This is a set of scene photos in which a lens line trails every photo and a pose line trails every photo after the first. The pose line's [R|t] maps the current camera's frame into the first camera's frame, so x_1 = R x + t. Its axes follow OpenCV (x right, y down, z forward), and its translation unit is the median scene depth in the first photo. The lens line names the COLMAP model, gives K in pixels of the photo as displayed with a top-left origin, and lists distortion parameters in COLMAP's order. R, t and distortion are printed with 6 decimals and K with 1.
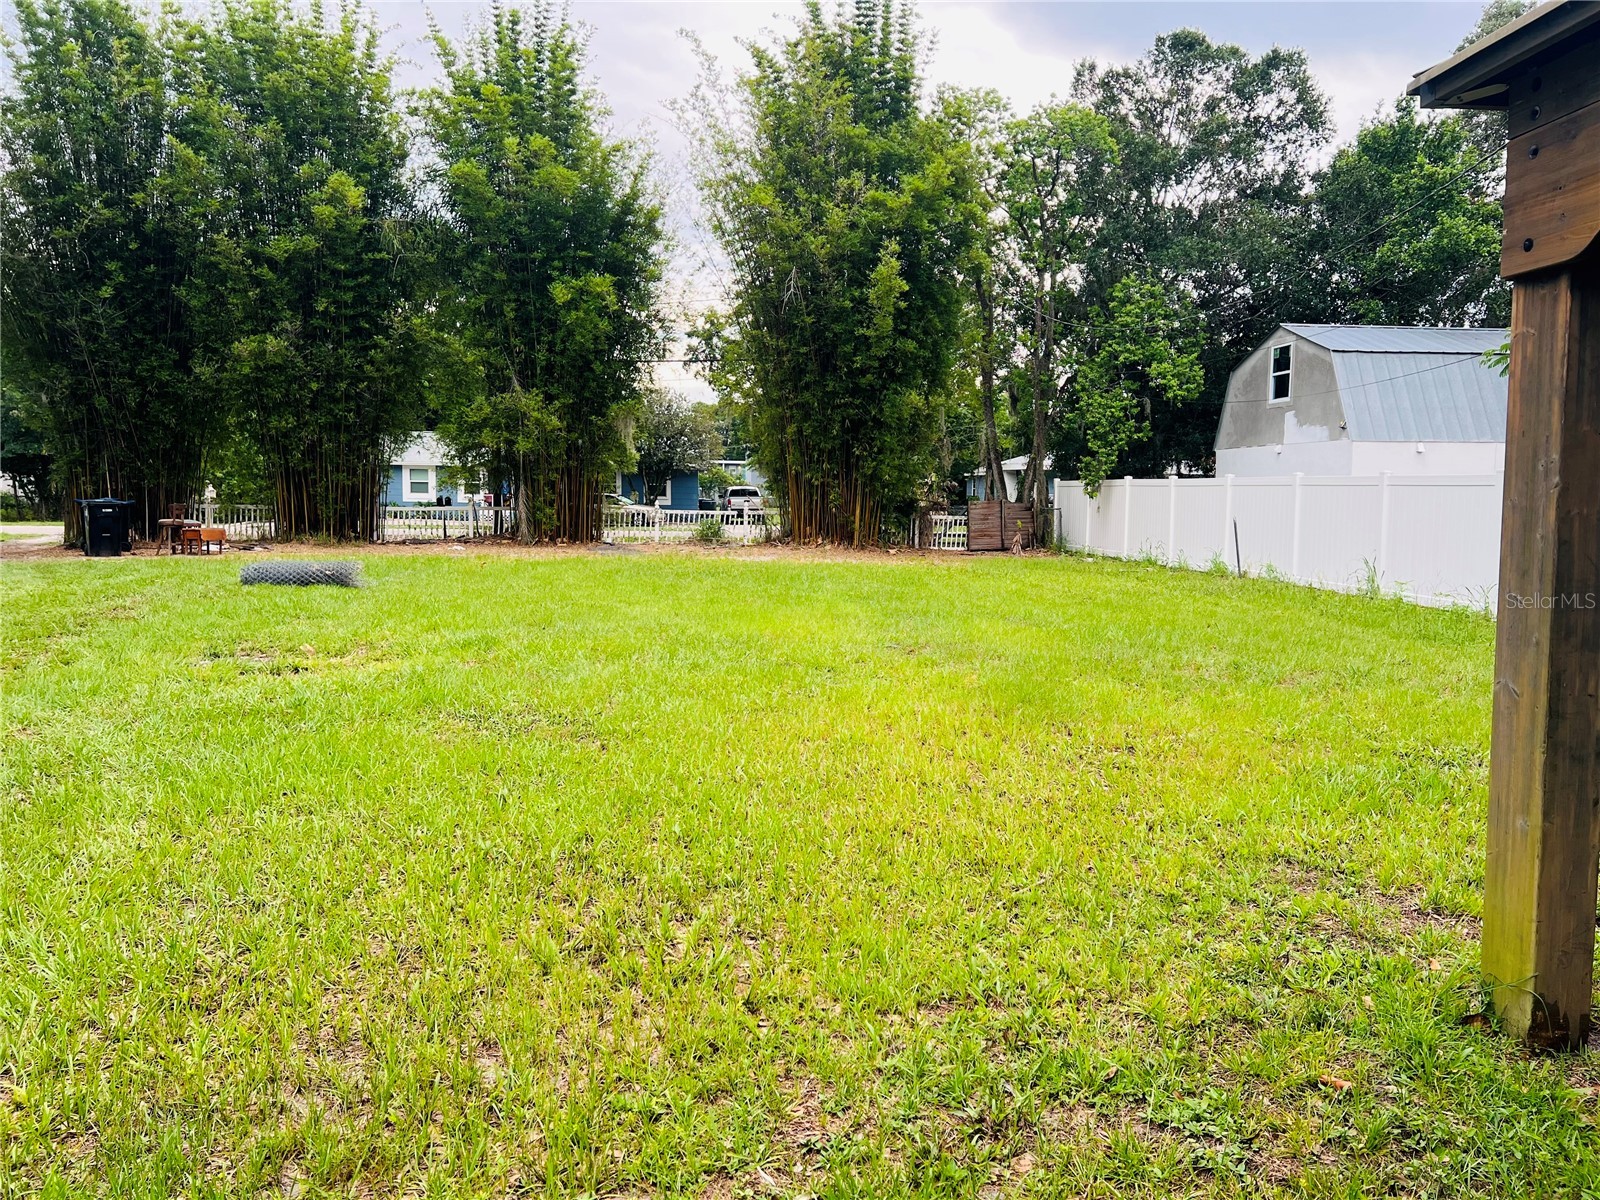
lens RADIAL K [[1209.1, 0, 803.5], [0, 1209.1, 594.7], [0, 0, 1]] dist [0.055732, -0.055905]
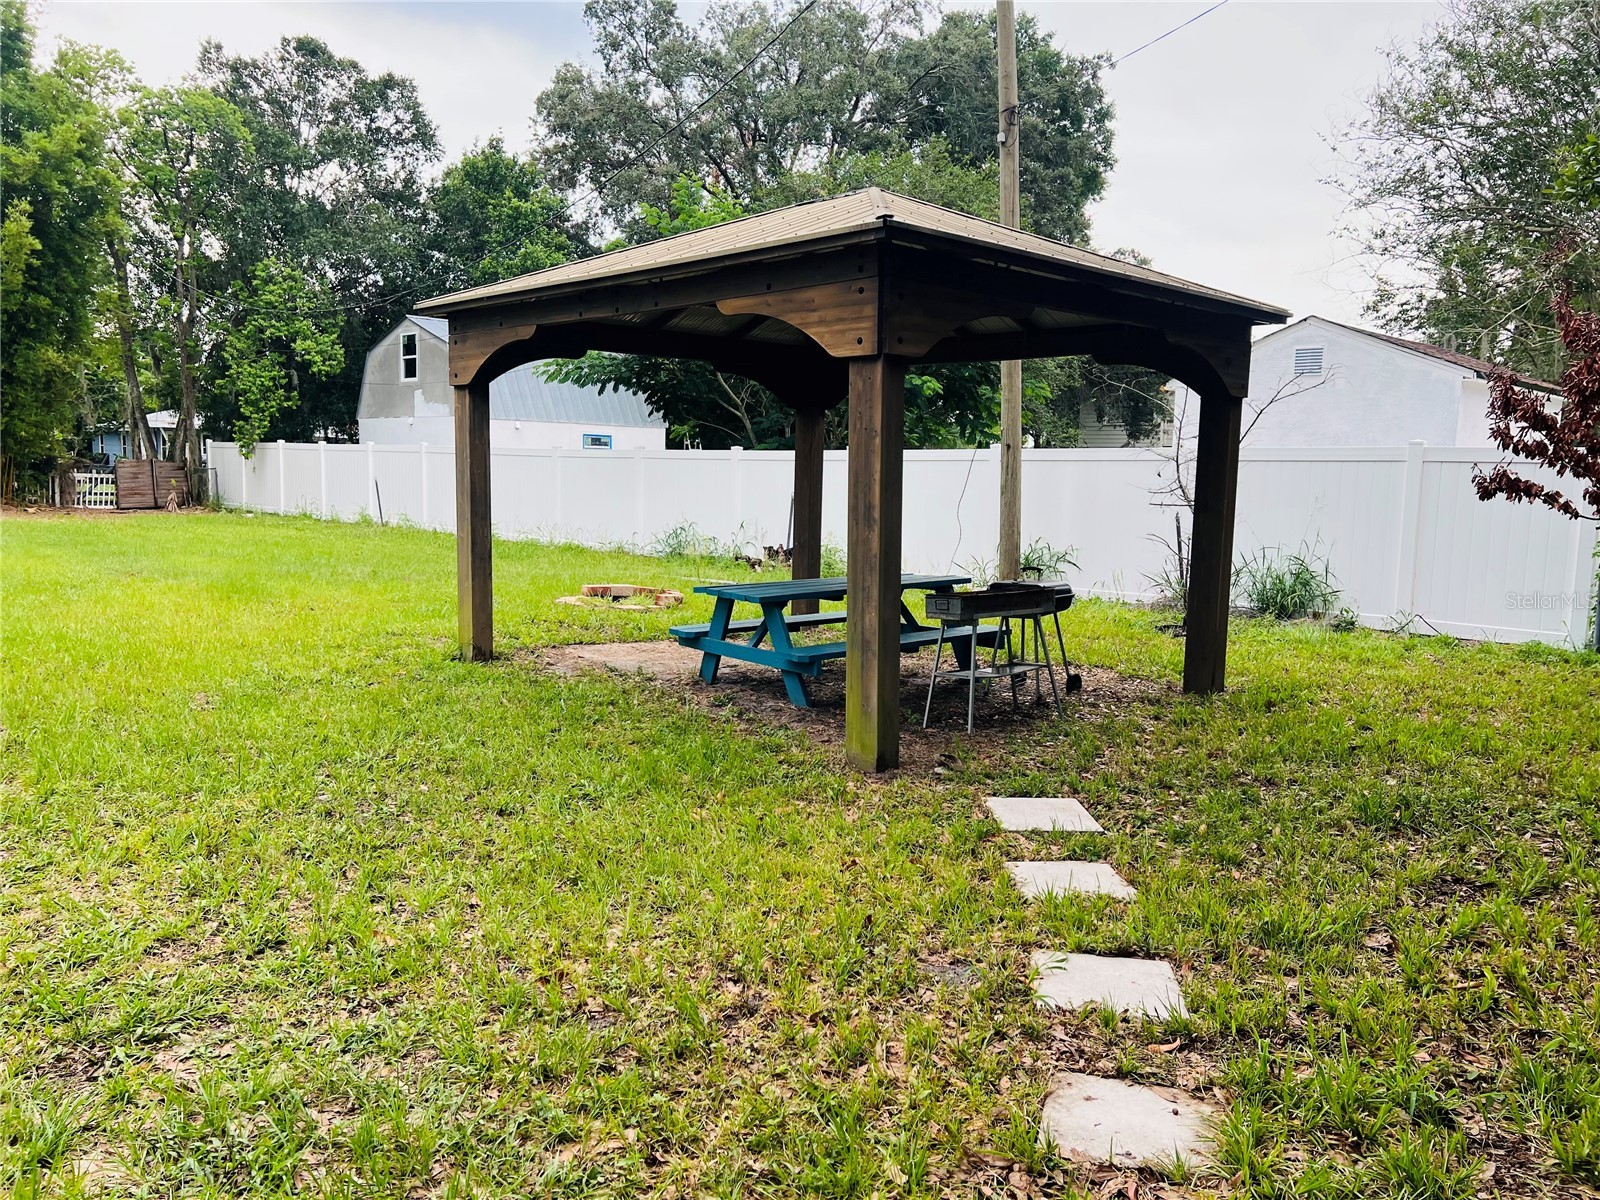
lens RADIAL K [[1209.1, 0, 788.4], [0, 1209.1, 583.1], [0, 0, 1]] dist [0.055732, -0.055905]
pose [[0.789960, -0.048463, 0.611241, -0.051166], [0.035328, 0.998813, 0.033534, 0.011920], [-0.612140, -0.004896, 0.790734, -0.160173]]
